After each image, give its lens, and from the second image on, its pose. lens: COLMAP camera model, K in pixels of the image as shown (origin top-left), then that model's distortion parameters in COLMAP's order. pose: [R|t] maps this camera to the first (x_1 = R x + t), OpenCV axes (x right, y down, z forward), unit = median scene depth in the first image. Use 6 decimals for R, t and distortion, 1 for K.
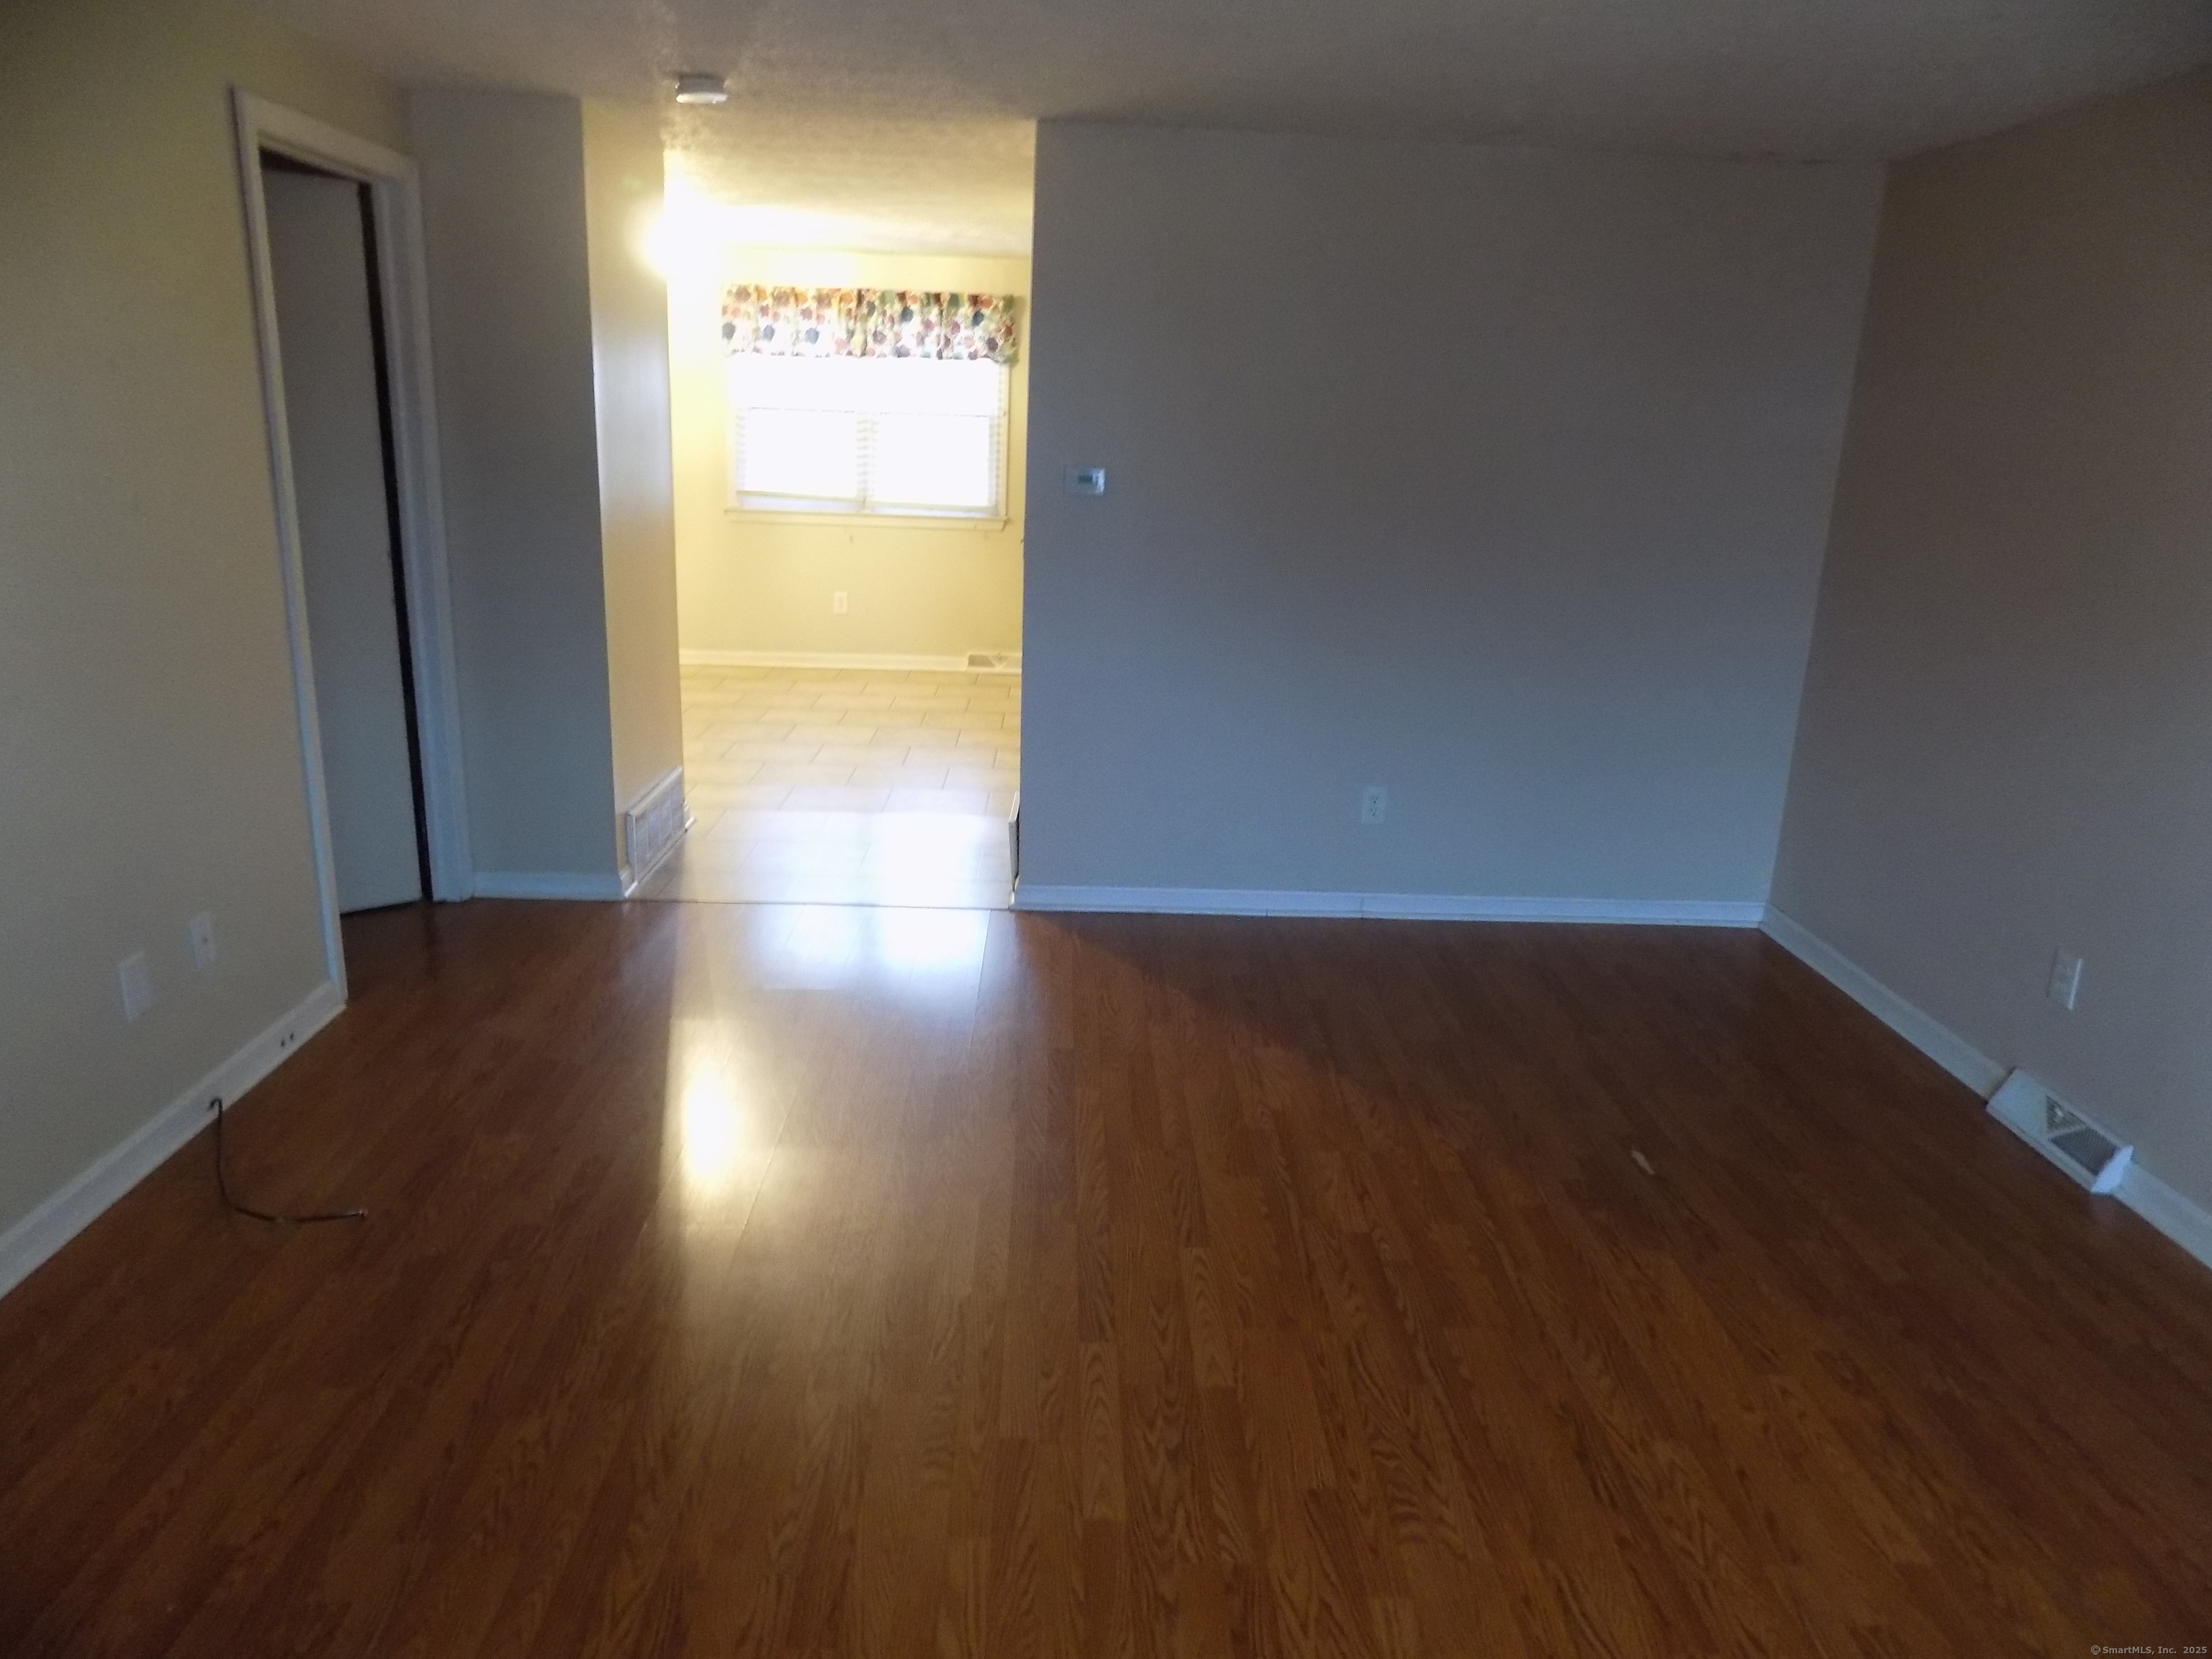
lens RADIAL K [[1498.6, 0, 1106.0], [0, 1498.6, 829.5], [0, 0, 1]] dist [-0.075652, 0.091095]
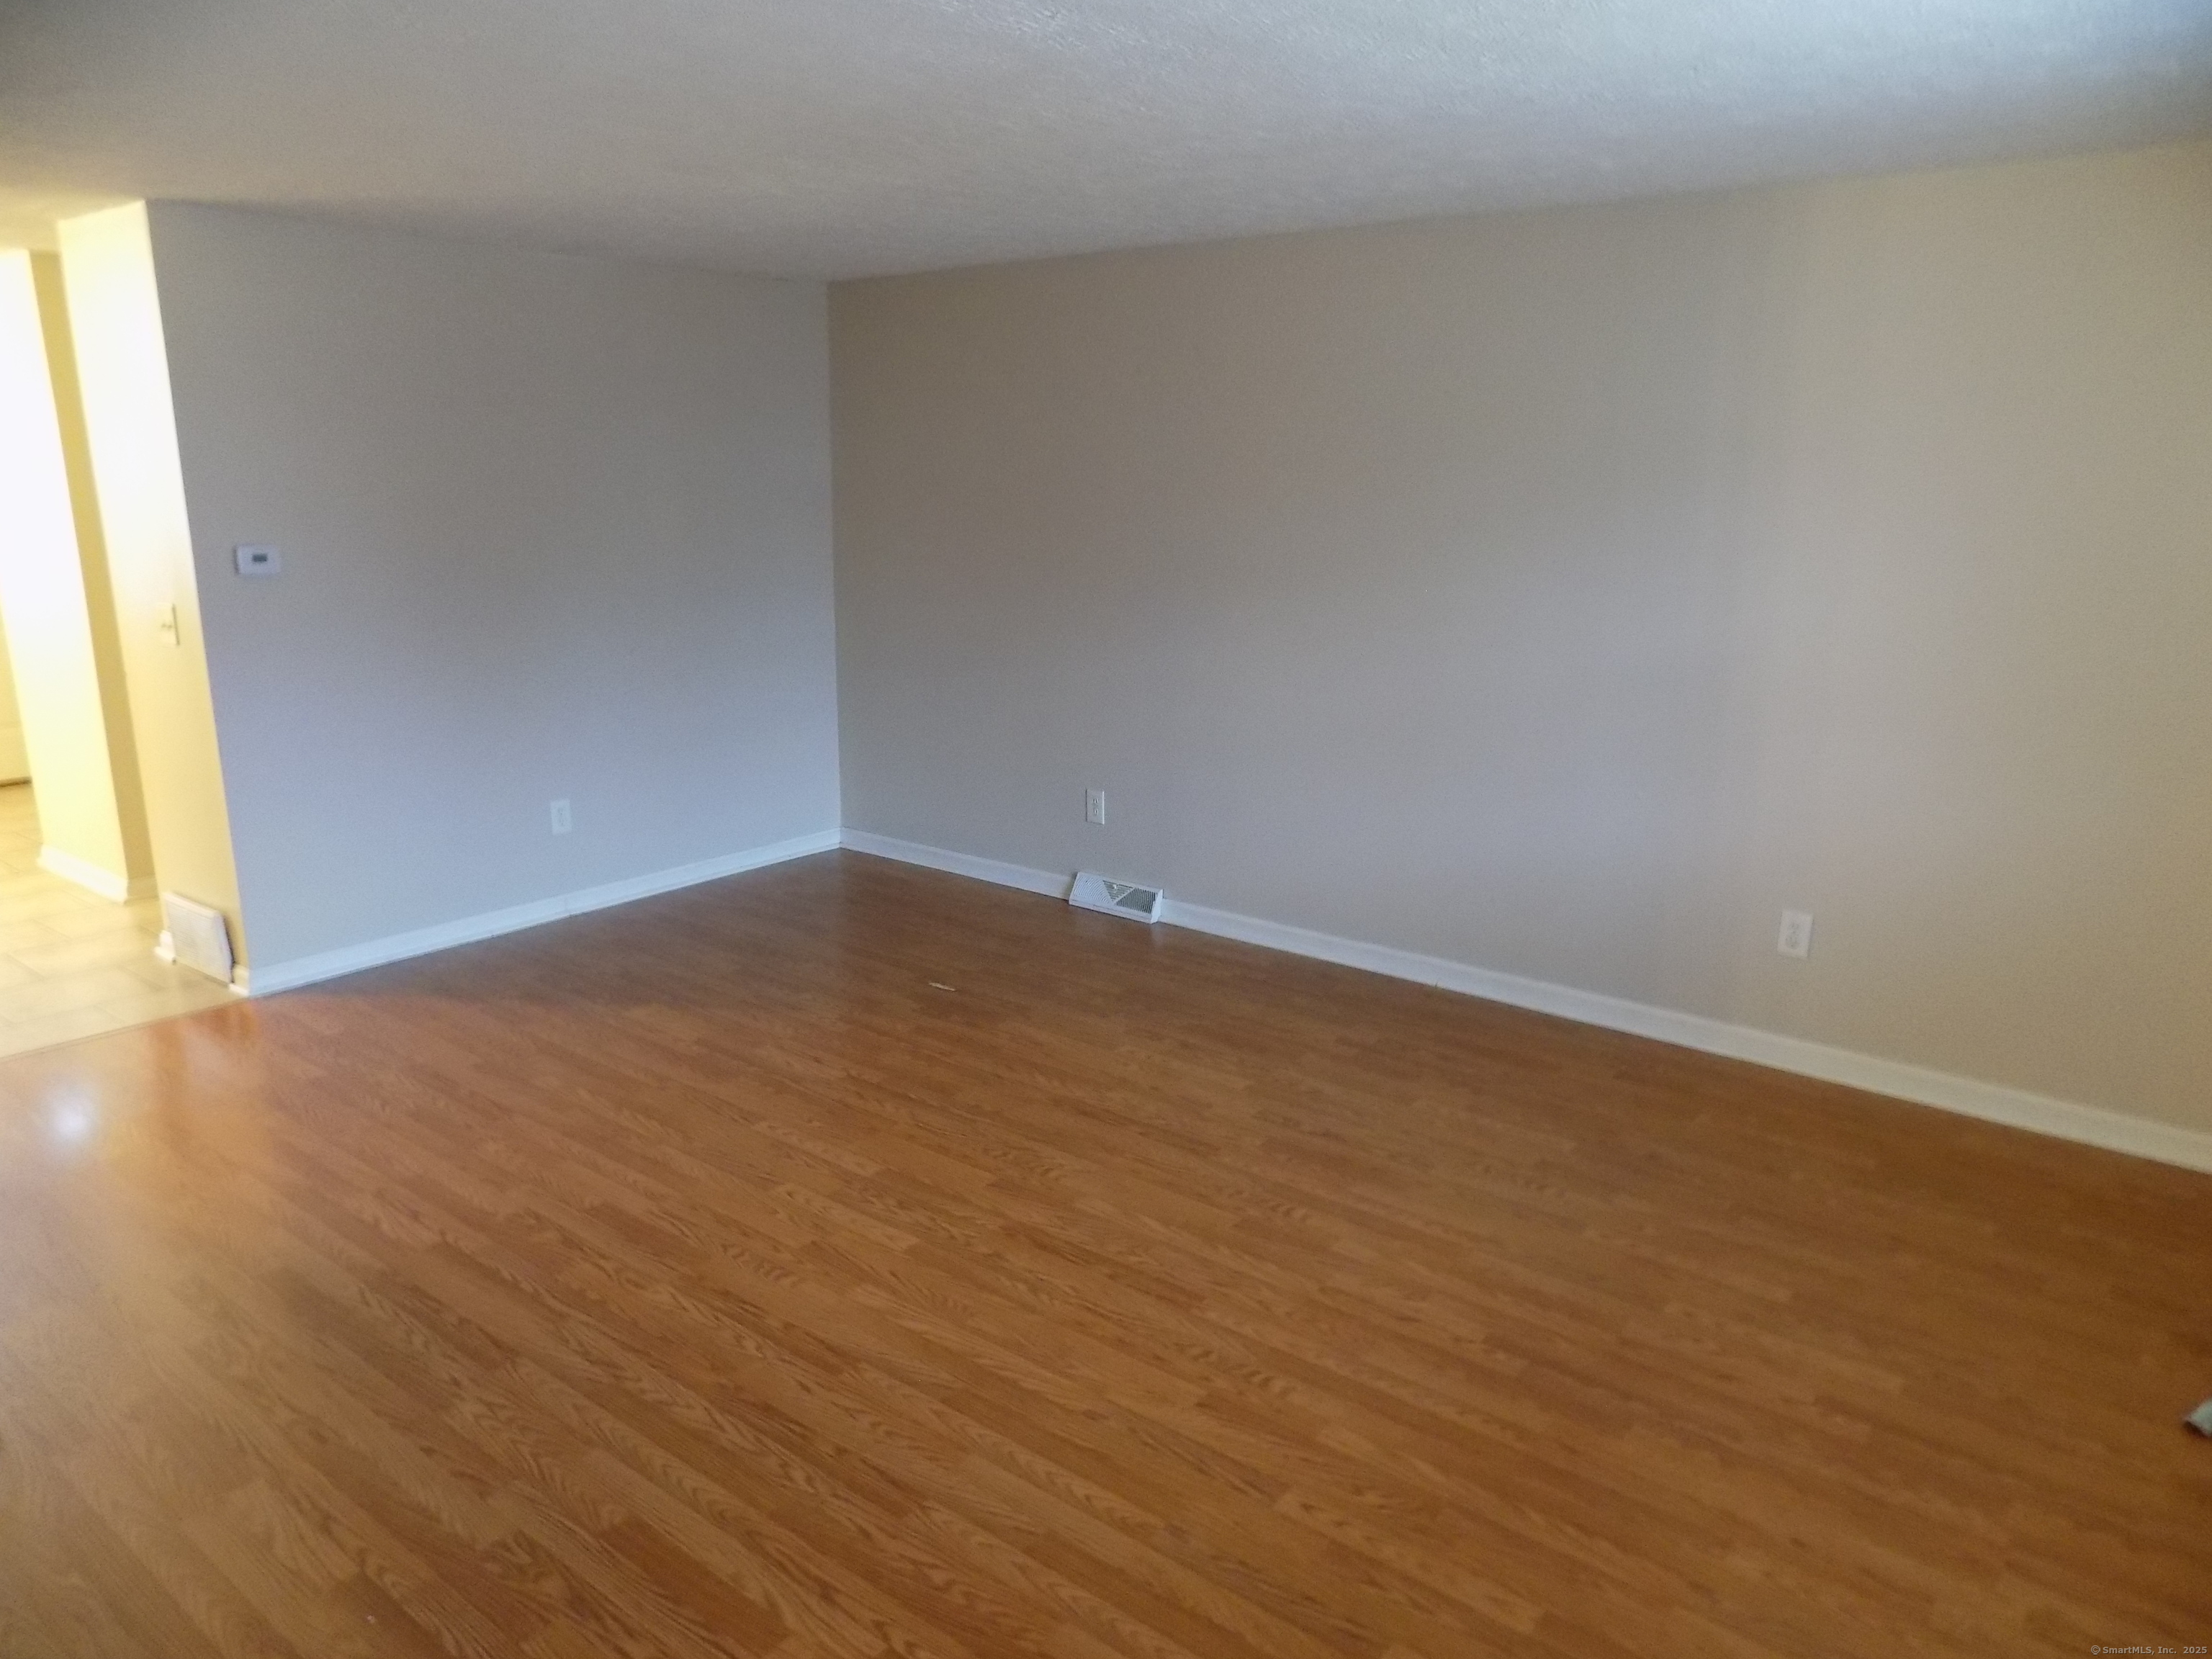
lens RADIAL K [[1498.6, 0, 1106.0], [0, 1498.6, 829.5], [0, 0, 1]] dist [-0.075652, 0.091095]
pose [[0.659313, -0.219318, 0.719170, -0.421083], [0.232868, 0.969042, 0.082033, -0.002826], [-0.714898, 0.113386, 0.689975, -0.097113]]
